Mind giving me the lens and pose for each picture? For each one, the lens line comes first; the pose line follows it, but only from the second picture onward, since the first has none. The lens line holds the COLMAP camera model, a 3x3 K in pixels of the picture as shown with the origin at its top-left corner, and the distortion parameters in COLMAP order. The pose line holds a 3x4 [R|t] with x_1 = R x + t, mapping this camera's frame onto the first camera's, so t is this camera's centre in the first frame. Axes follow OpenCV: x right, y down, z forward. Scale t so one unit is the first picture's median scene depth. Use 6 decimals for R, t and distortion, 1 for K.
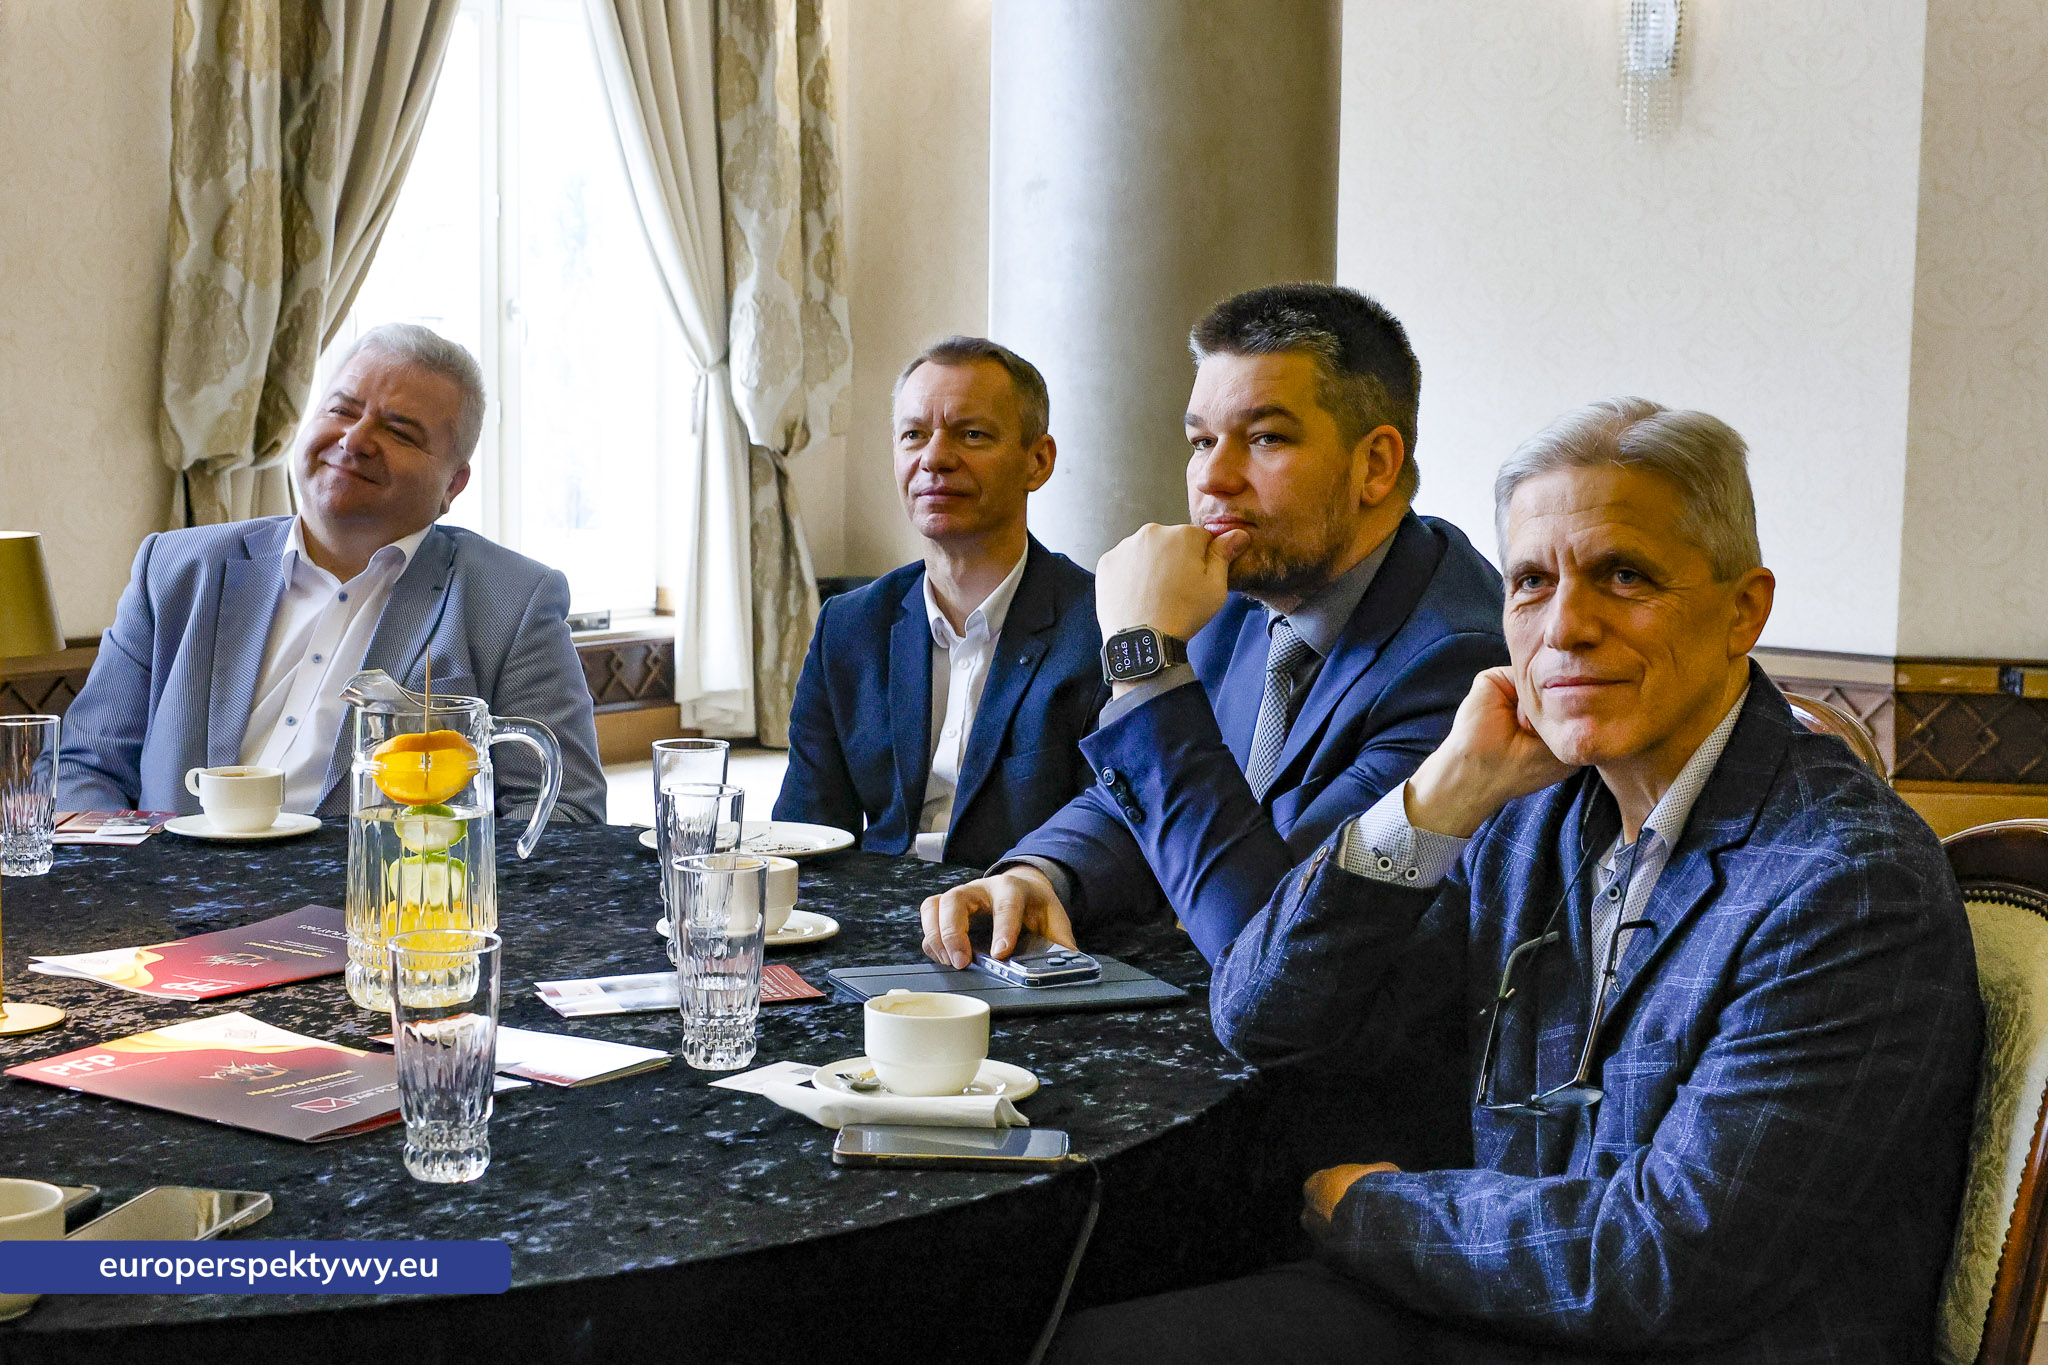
lens RADIAL K [[3068.7, 0, 1025.1], [0, 3068.7, 689.9], [0, 0, 1]] dist [0.005748, 0.000000]
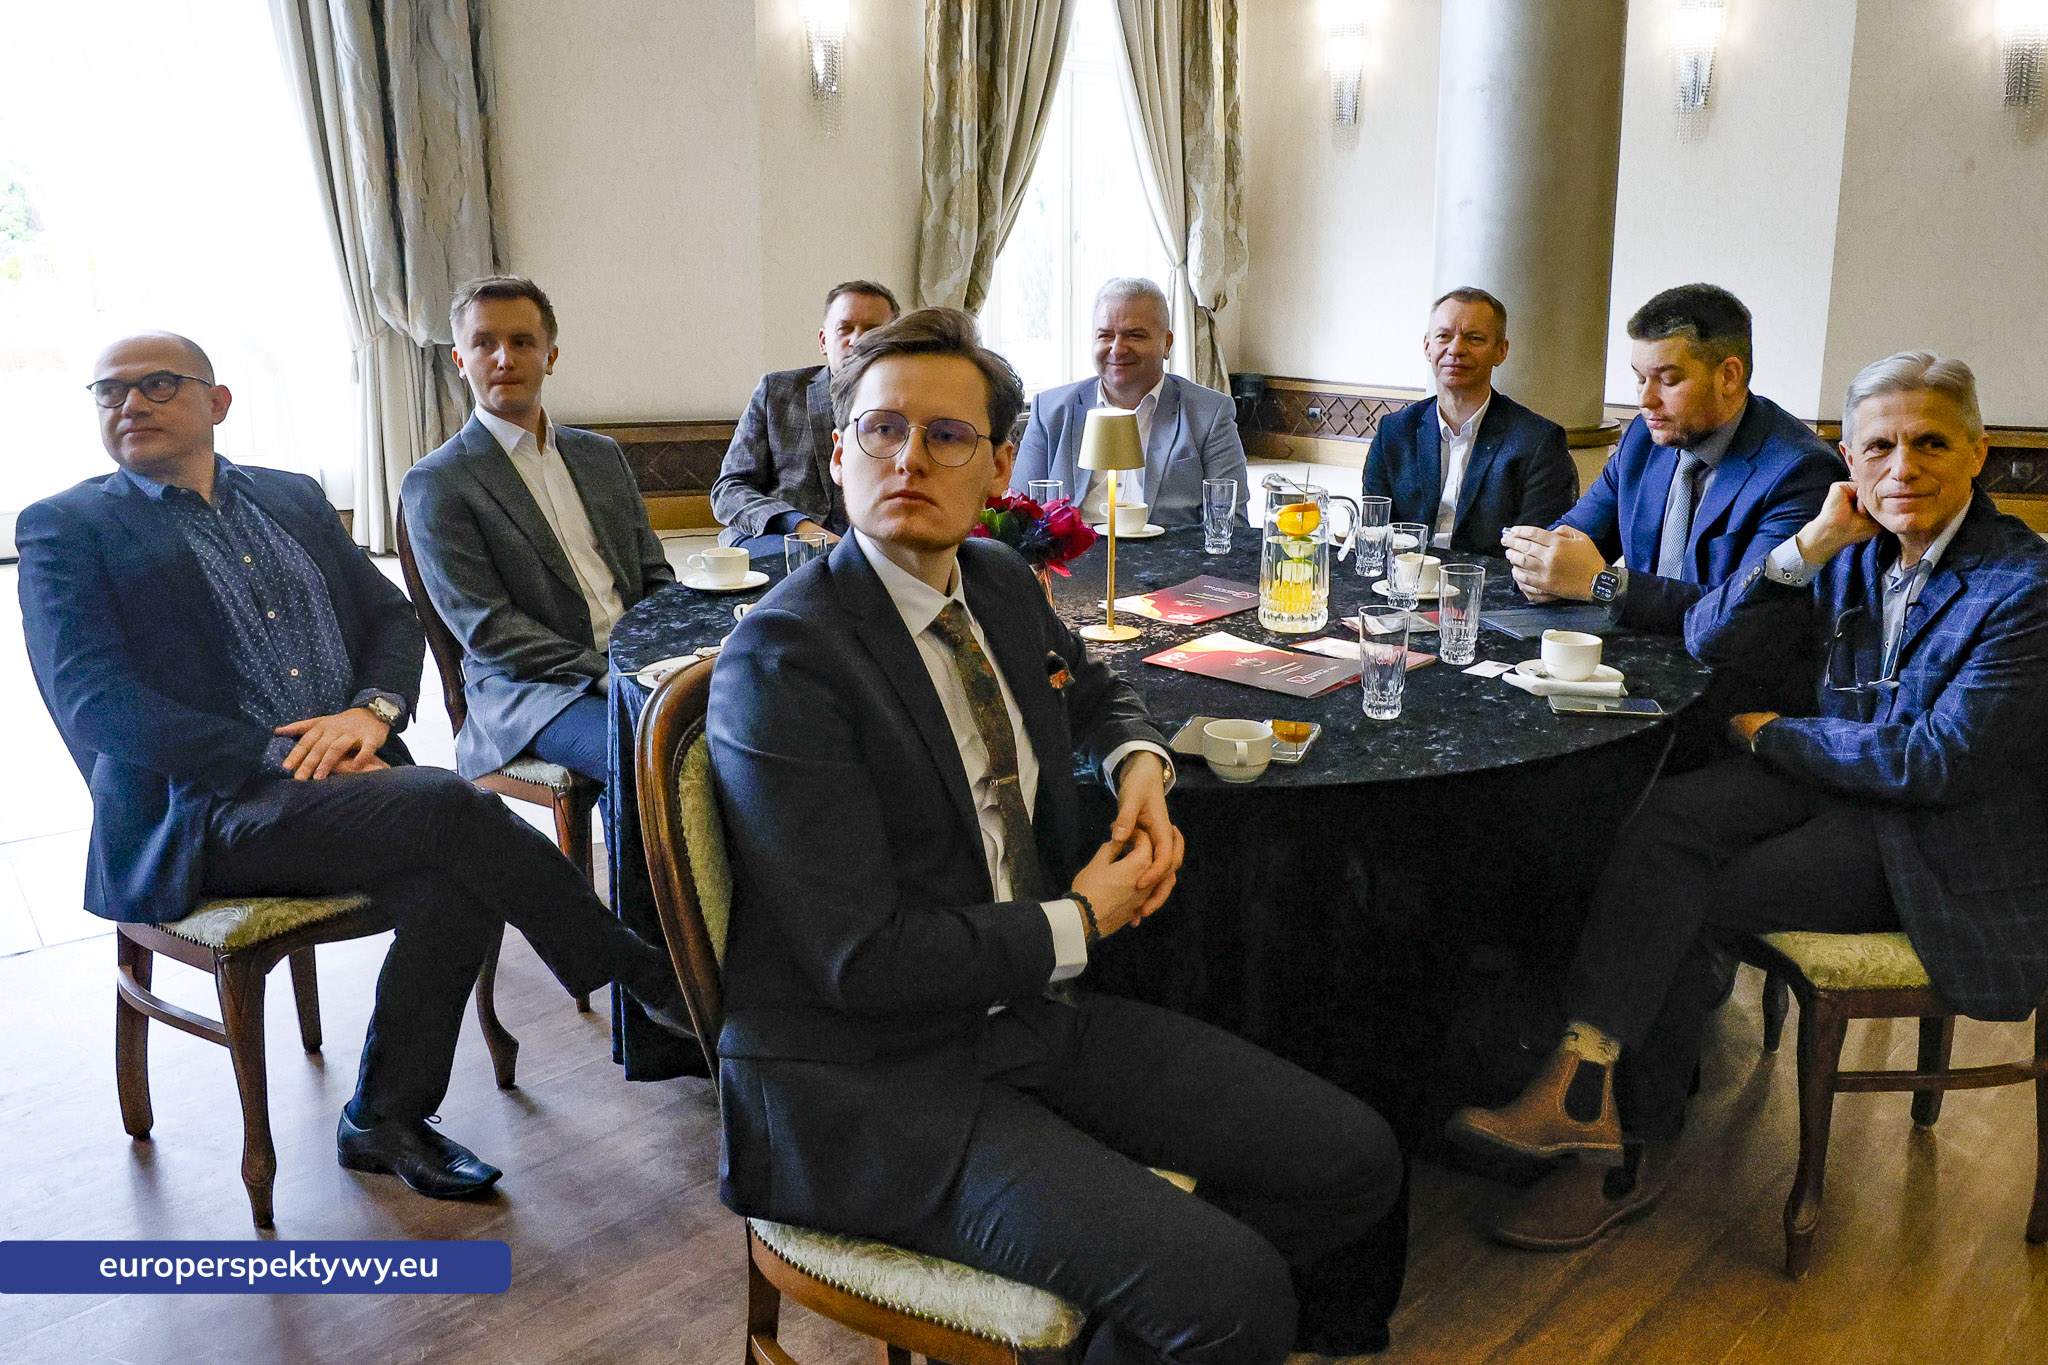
lens RADIAL K [[1619.6, 0, 1100.8], [0, 1619.6, 540.4], [0, 0, 1]] dist [0.014949, -0.007706]
pose [[0.996180, 0.009959, -0.086757, -0.188224], [-0.003123, 0.996903, 0.078575, -0.038608], [0.087270, -0.078004, 0.993126, -0.111241]]
